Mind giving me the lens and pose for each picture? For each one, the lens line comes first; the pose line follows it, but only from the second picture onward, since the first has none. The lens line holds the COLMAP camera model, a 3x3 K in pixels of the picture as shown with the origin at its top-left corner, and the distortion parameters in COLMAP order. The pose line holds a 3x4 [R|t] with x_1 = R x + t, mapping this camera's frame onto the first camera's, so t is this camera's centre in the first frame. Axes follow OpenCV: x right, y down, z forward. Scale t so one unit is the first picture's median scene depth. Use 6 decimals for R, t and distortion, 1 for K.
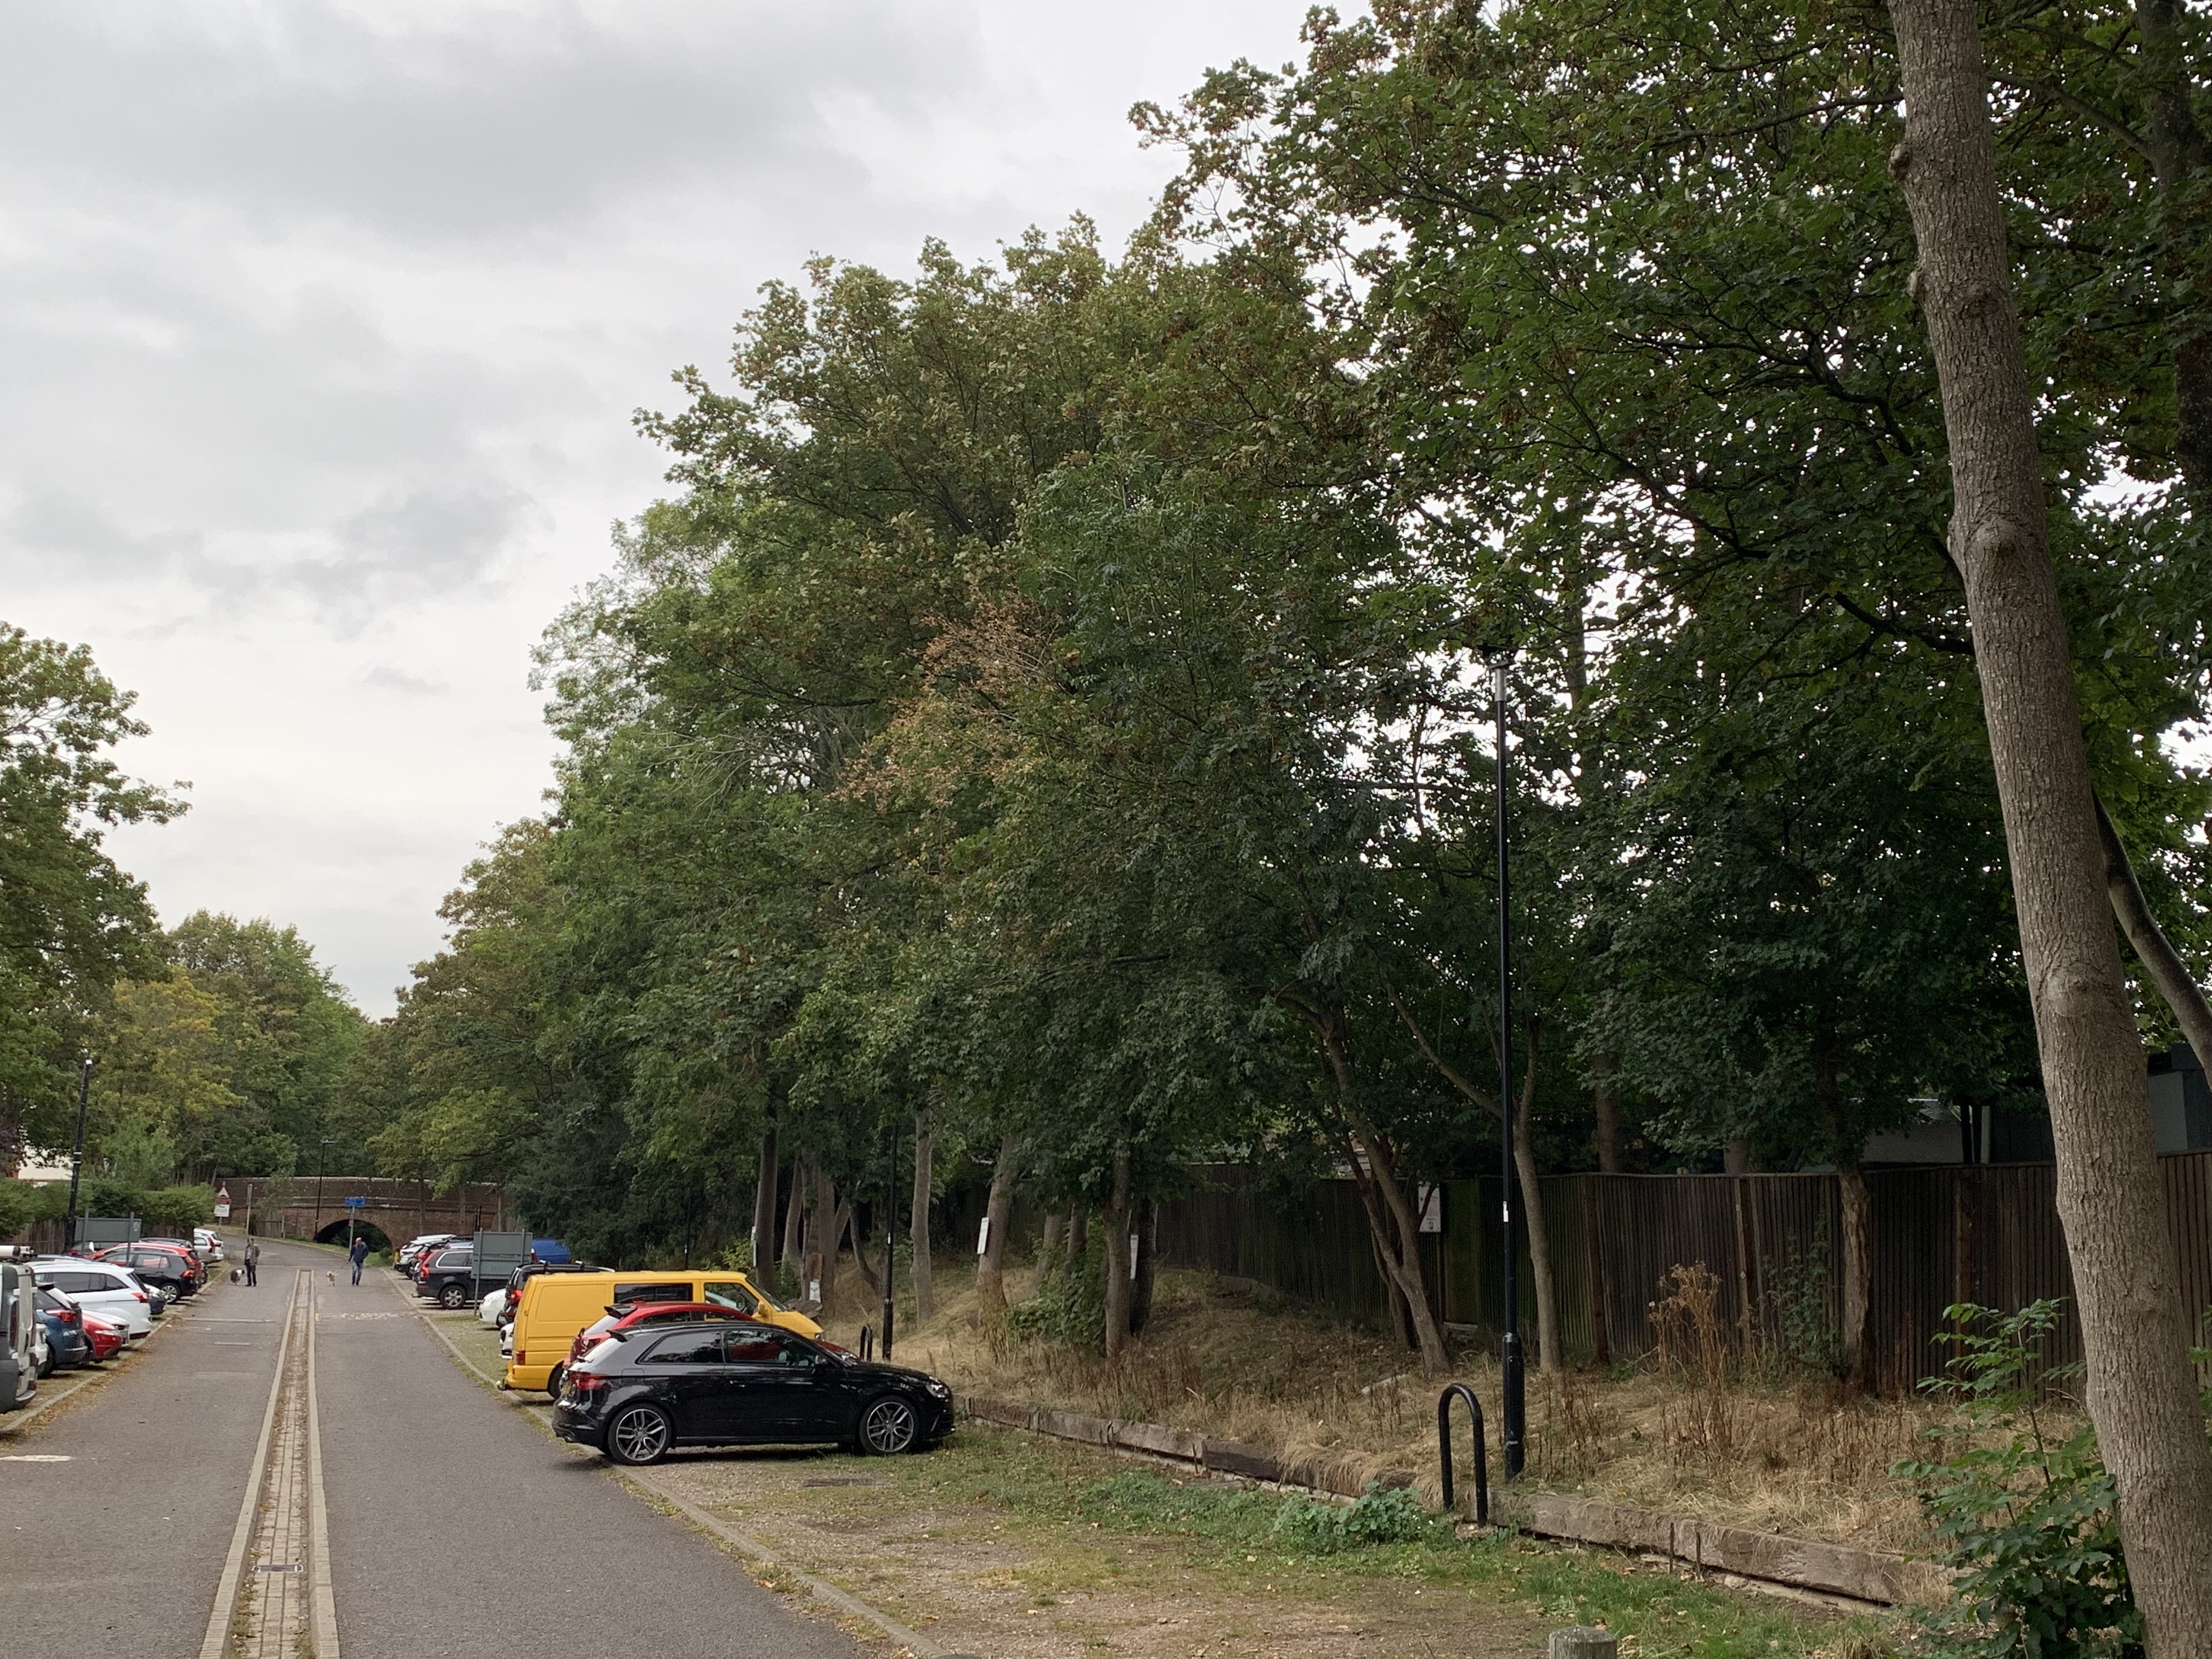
lens RADIAL K [[2284.8, 0, 1107.7], [0, 2284.8, 827.7], [0, 0, 1]] dist [0.003891, 0.004424]
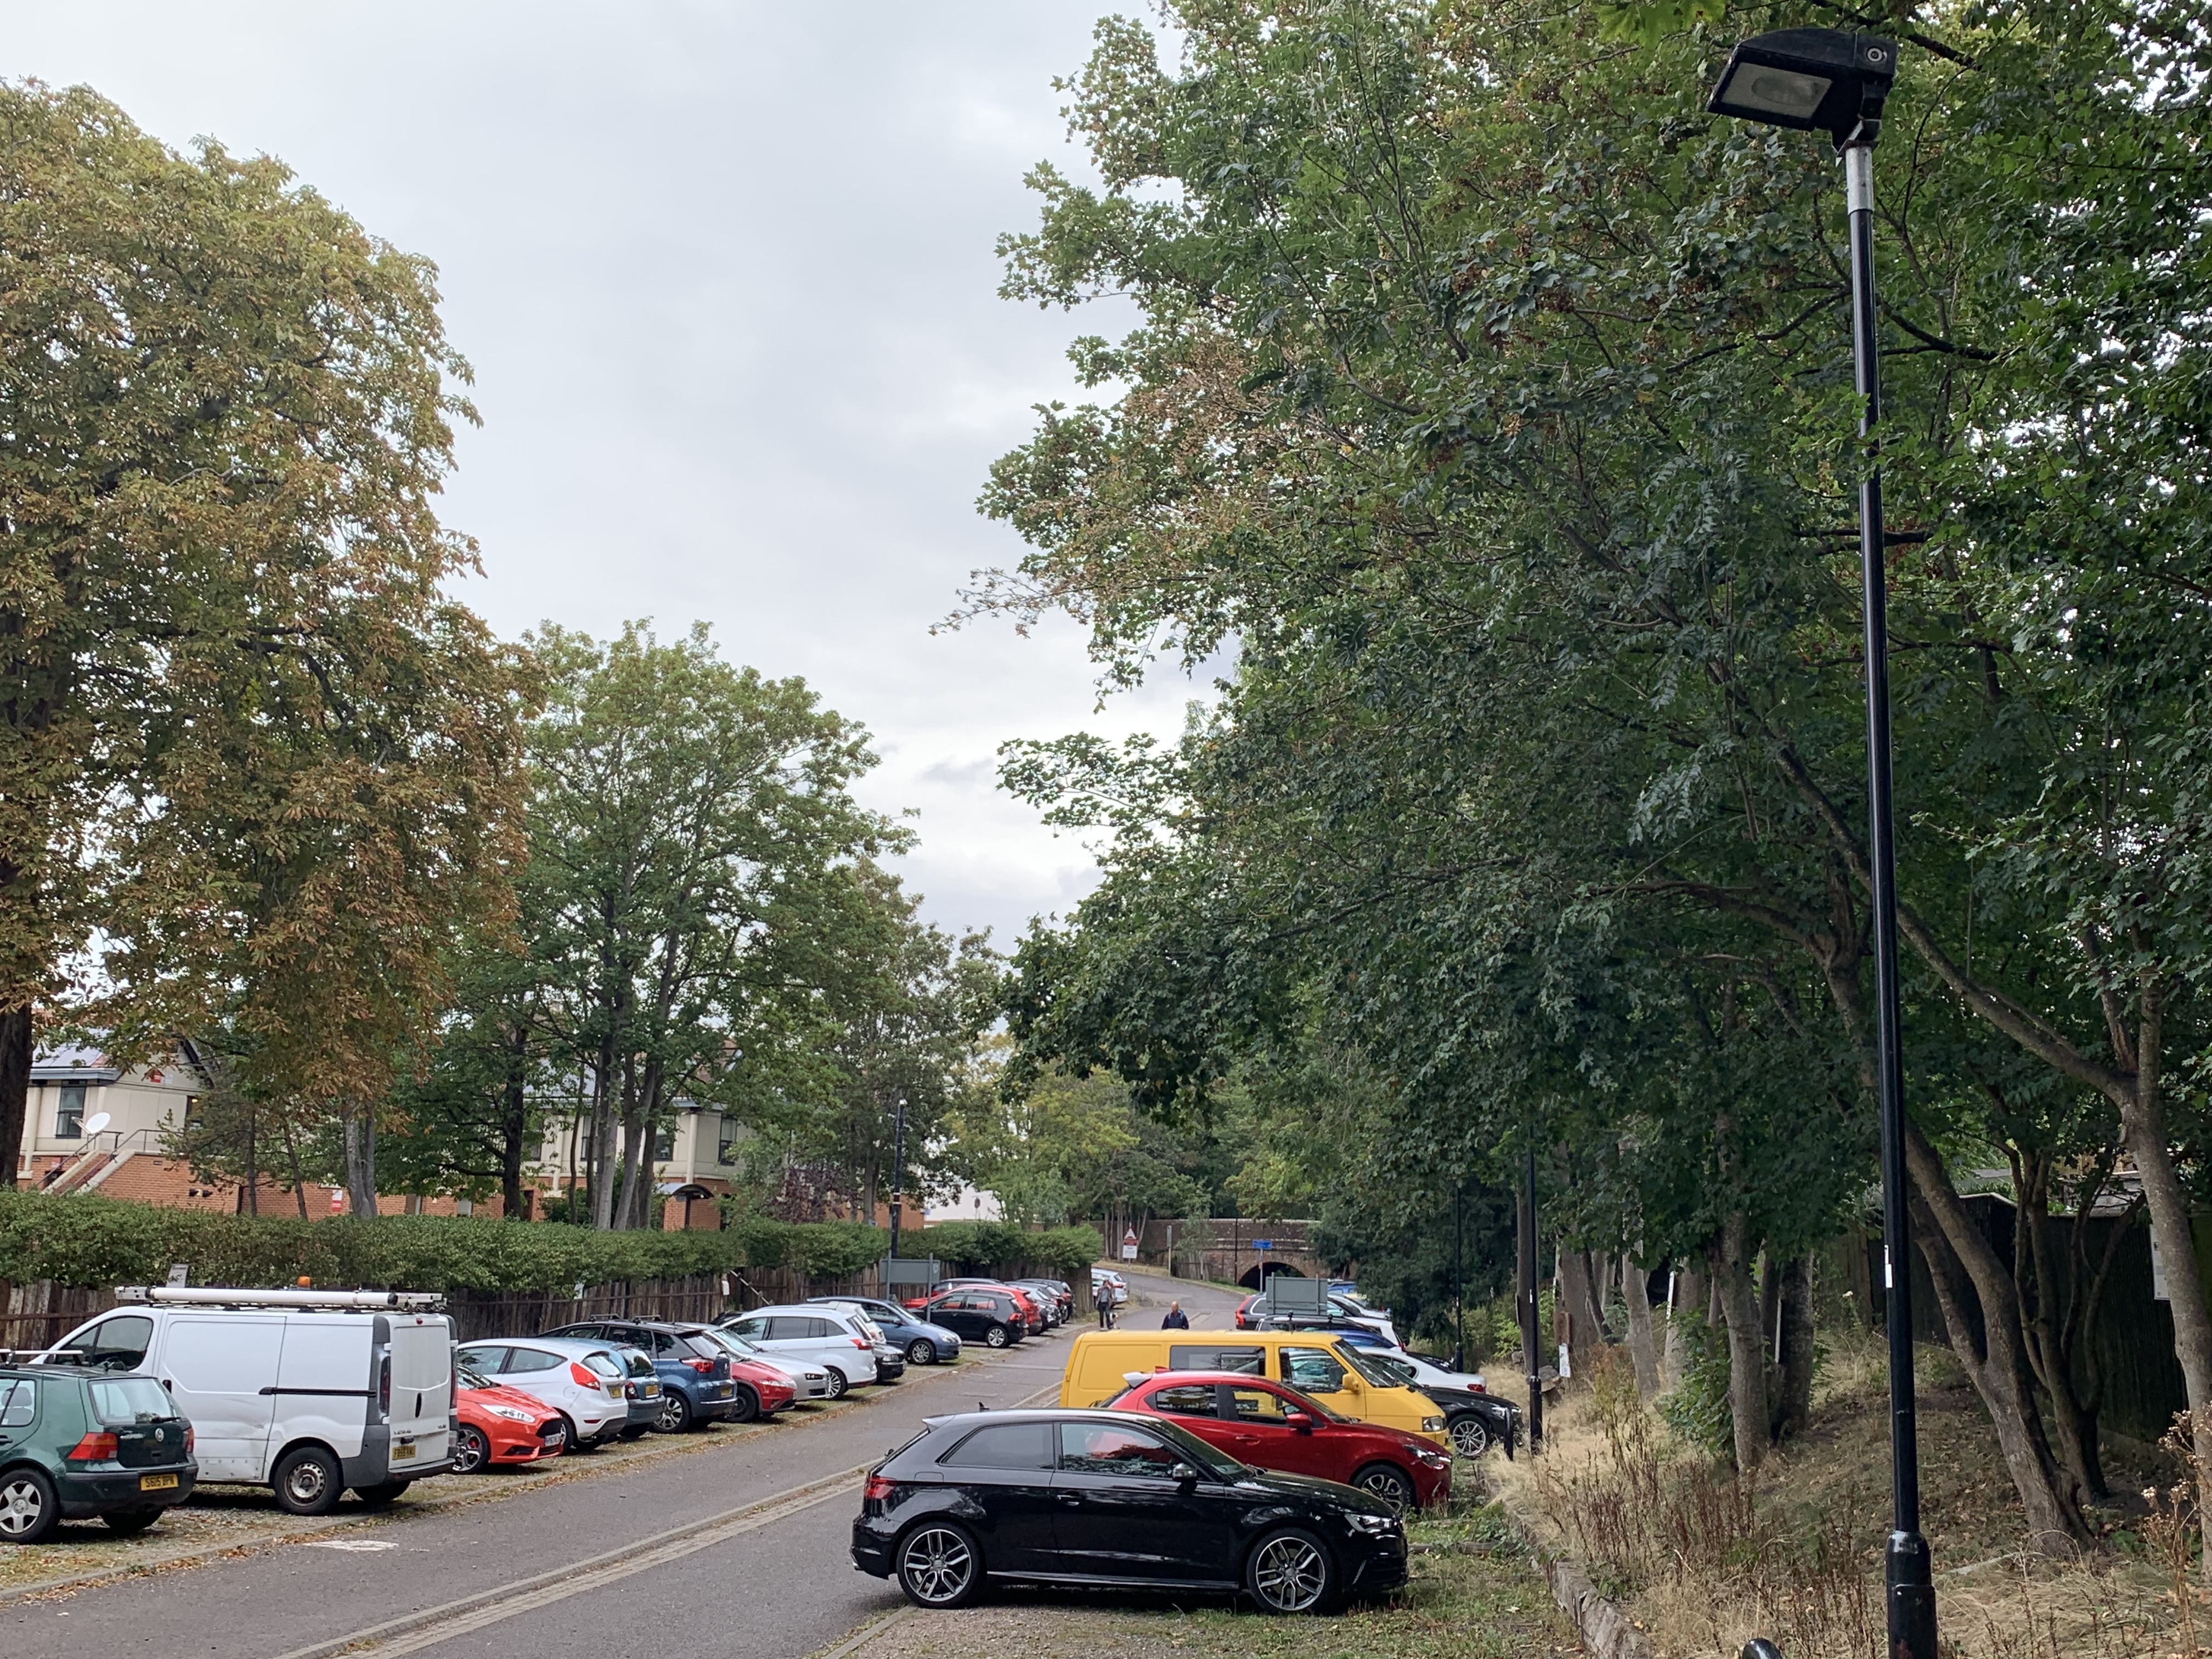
lens RADIAL K [[2223.5, 0, 1094.0], [0, 2223.5, 825.0], [0, 0, 1]] dist [0.163459, -0.459948]
pose [[0.894098, -0.079243, -0.440805, 0.150956], [0.068652, 0.996840, -0.039954, 0.053768], [0.442578, 0.005460, 0.896714, 0.324665]]
